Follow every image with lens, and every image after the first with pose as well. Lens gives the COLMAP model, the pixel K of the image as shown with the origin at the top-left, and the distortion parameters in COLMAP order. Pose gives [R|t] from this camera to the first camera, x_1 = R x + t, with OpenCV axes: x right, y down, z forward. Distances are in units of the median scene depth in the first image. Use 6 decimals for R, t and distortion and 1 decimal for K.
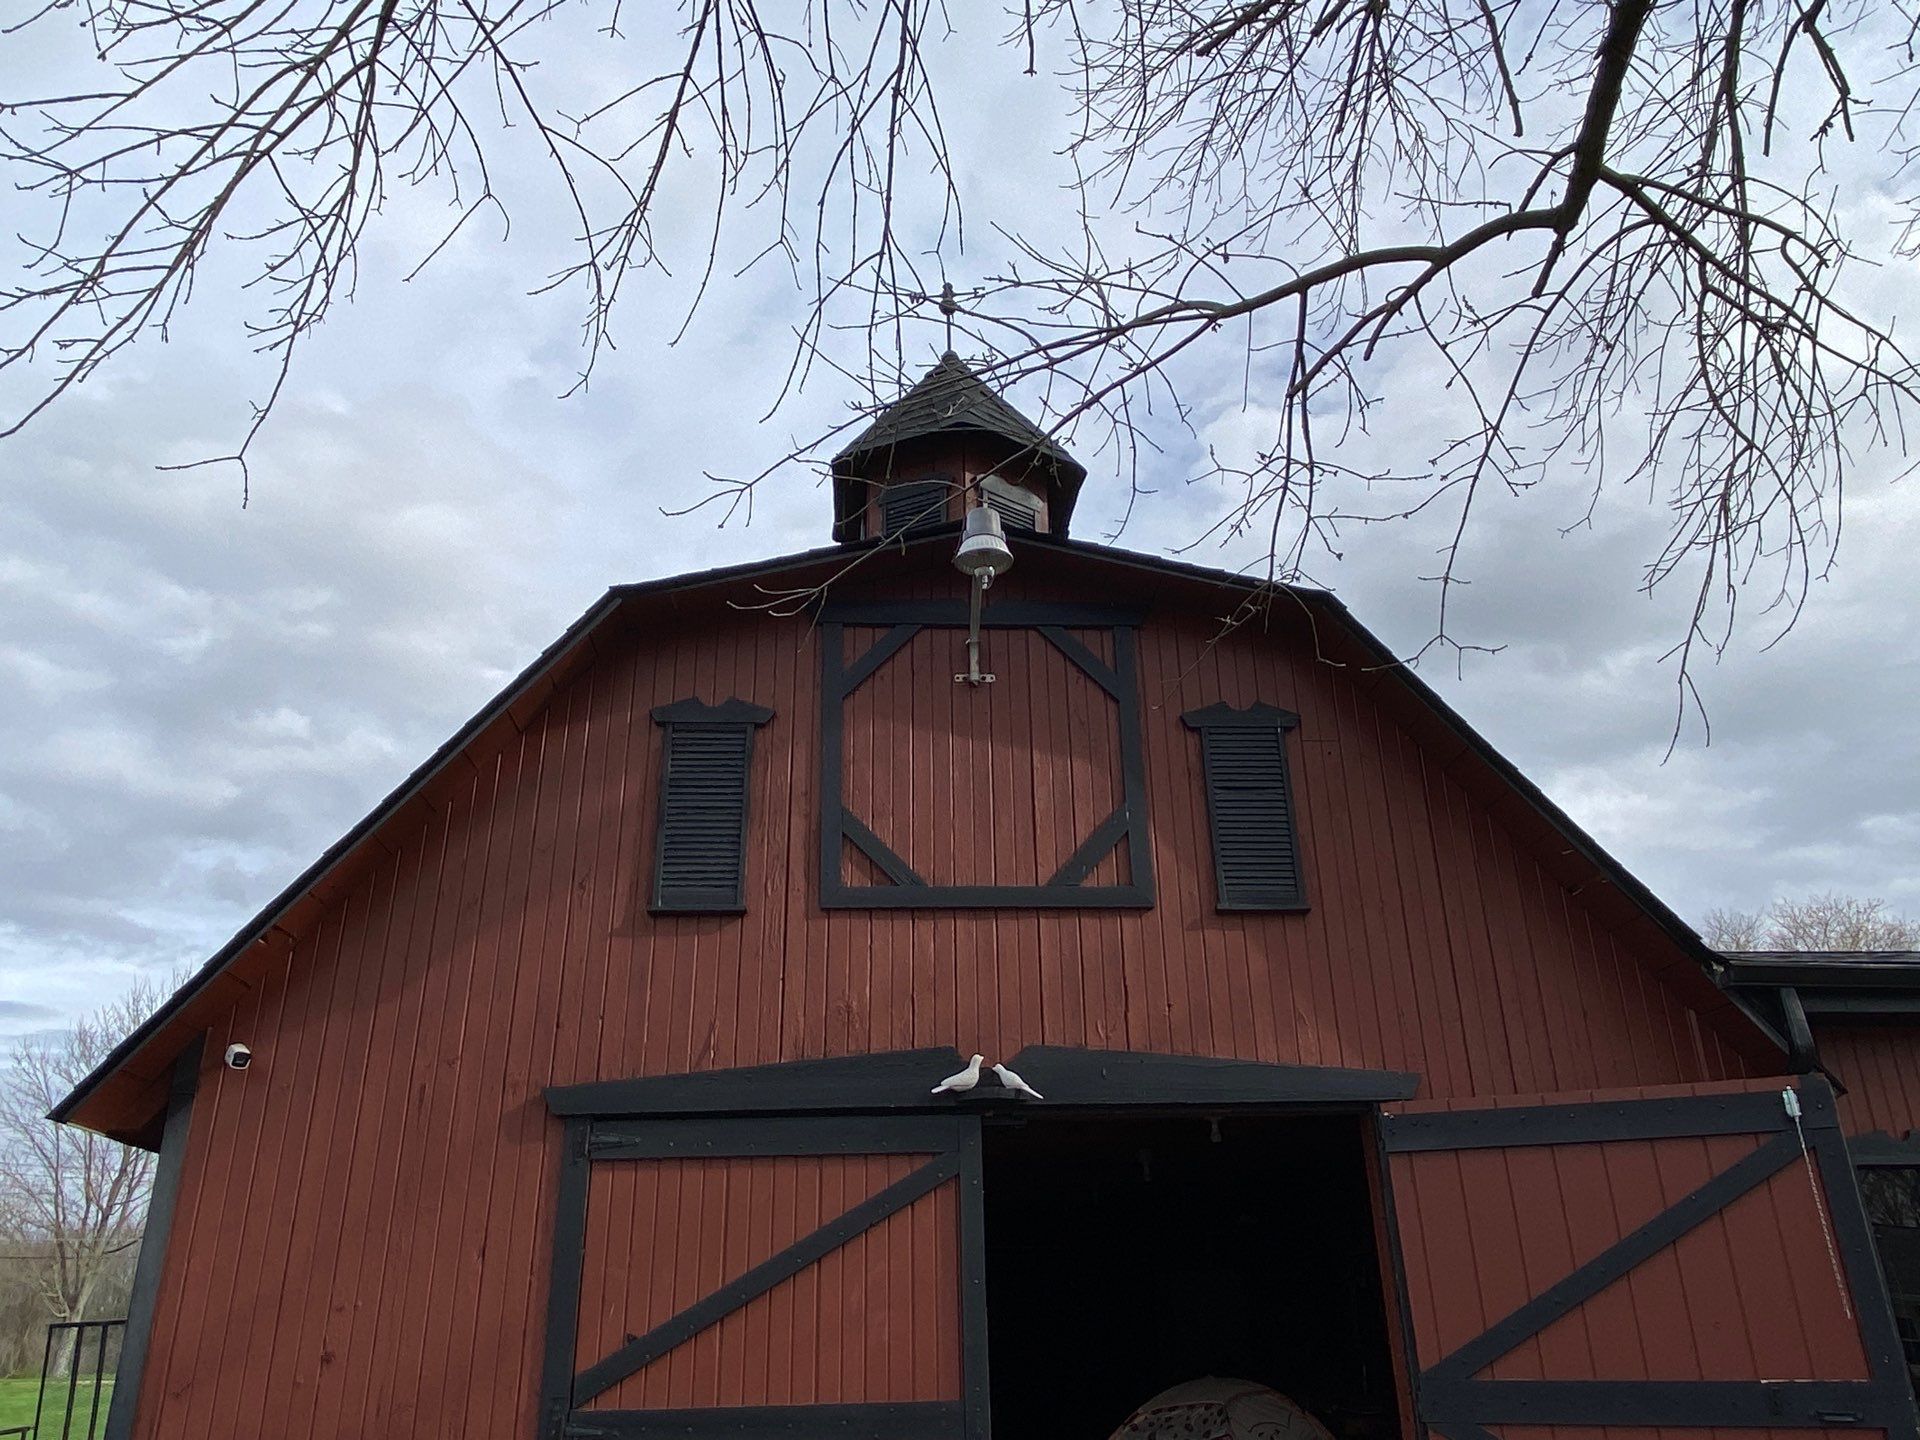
lens RADIAL K [[1444.6, 0, 984.6], [0, 1444.6, 666.4], [0, 0, 1]] dist [0.025837, -0.004191]
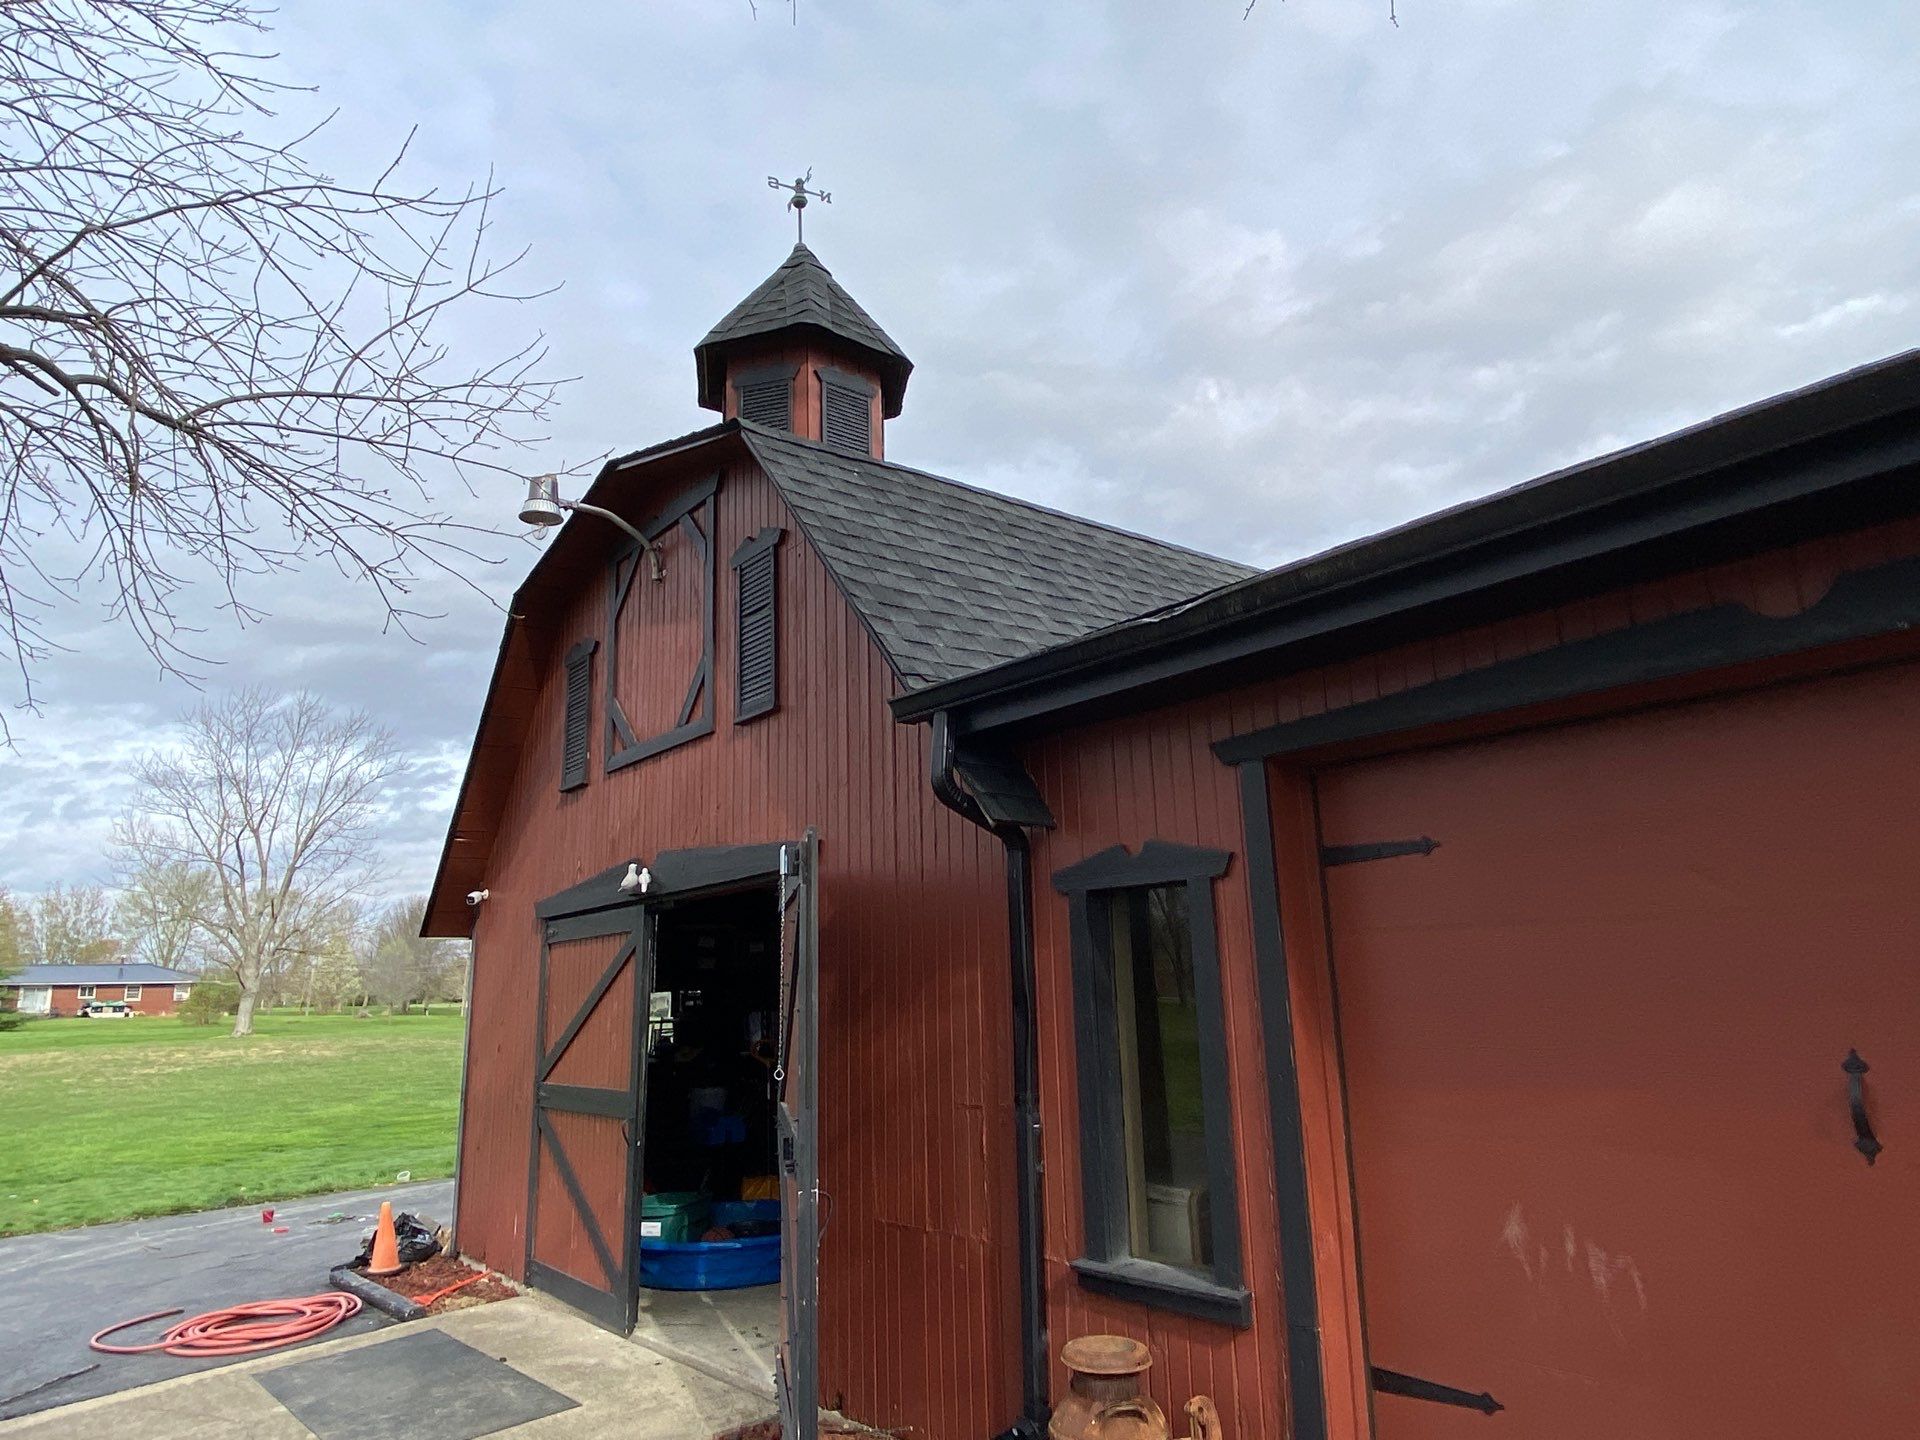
lens RADIAL K [[1228.0, 0, 975.3], [0, 1228.0, 713.6], [0, 0, 1]] dist [0.075481, -0.005902]
pose [[0.560482, -0.177587, -0.808902, 1.119249], [0.369281, 0.927852, 0.052170, 0.184320], [0.741277, -0.327953, 0.585624, 0.561558]]
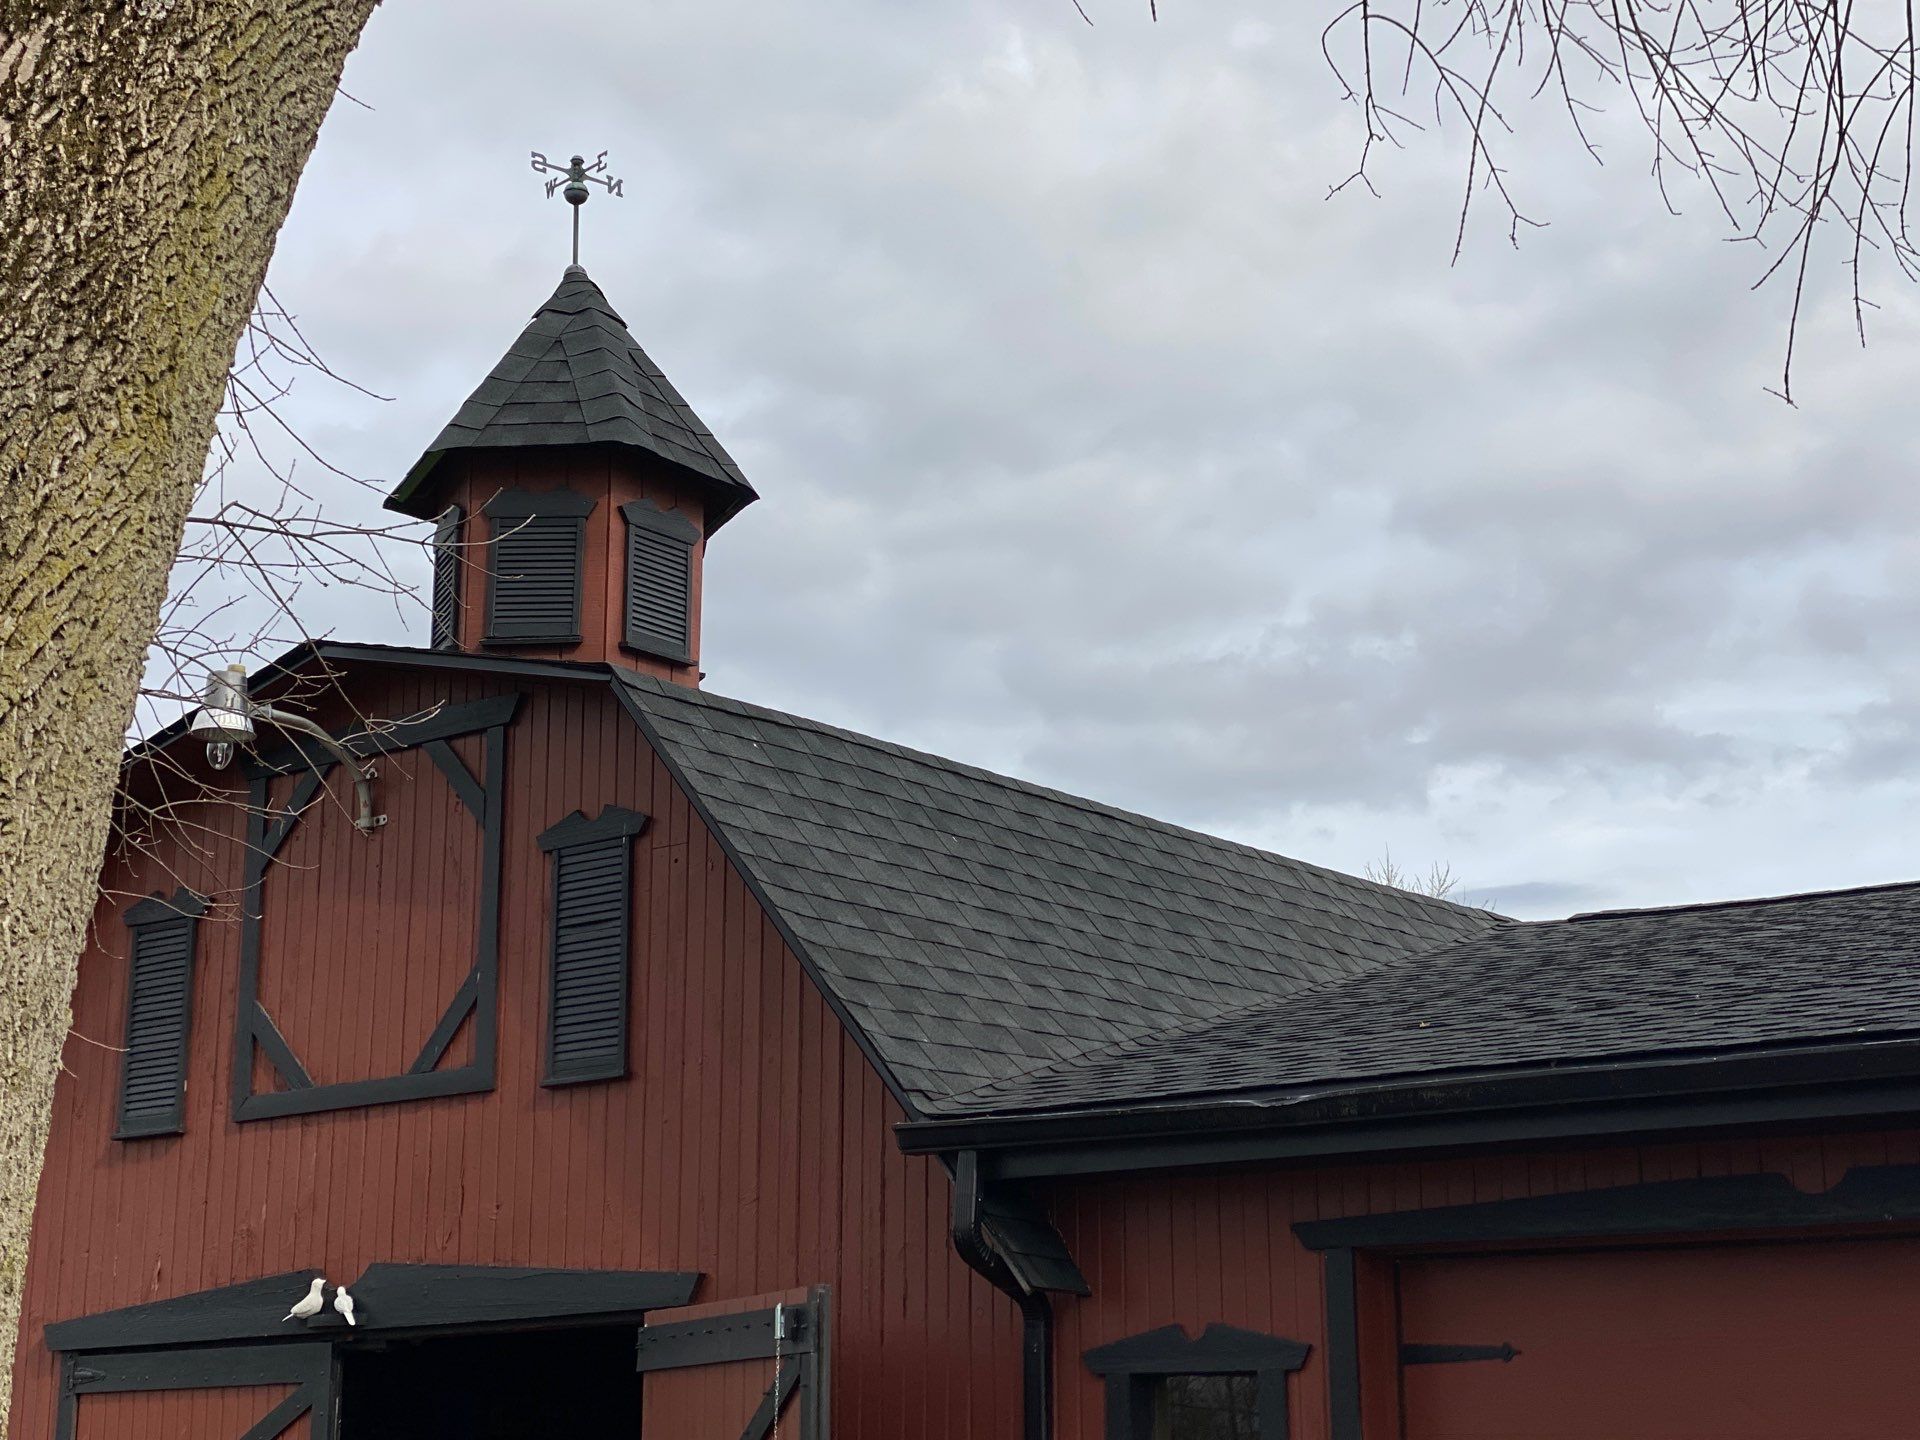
lens RADIAL K [[3164.1, 0, 972.5], [0, 3164.1, 715.8], [0, 0, 1]] dist [0.119712, 0.000000]
pose [[0.731093, -0.145153, -0.666659, 1.601498], [0.273312, 0.957589, 0.091231, -0.133544], [0.625143, -0.248904, 0.739759, -0.133731]]
